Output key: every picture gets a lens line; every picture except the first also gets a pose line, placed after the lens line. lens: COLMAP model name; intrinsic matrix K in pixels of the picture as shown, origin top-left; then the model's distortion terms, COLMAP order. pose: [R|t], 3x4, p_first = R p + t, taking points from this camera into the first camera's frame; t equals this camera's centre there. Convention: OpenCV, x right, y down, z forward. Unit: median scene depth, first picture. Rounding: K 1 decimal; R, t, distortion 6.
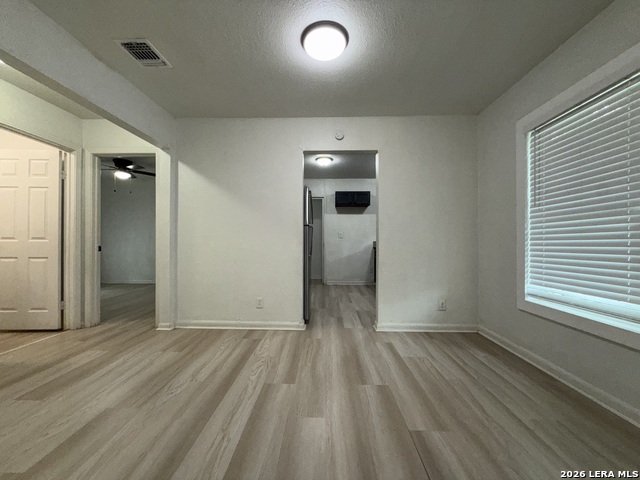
lens RADIAL K [[257.1, 0, 319.6], [0, 257.1, 239.2], [0, 0, 1]] dist [-0.003514, -0.000222]
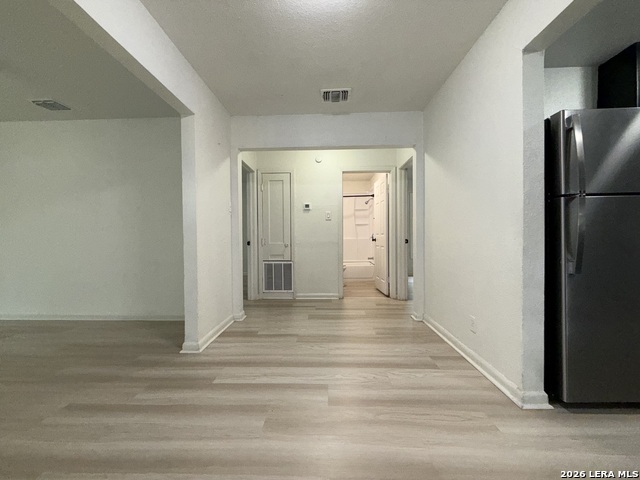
lens RADIAL K [[257.1, 0, 321.3], [0, 257.1, 240.4], [0, 0, 1]] dist [-0.003514, -0.000222]
pose [[-0.003268, 0.012769, -0.999913, 0.524410], [0.010725, 0.999861, 0.012733, 0.013554], [0.999937, -0.010683, -0.003404, 0.712758]]
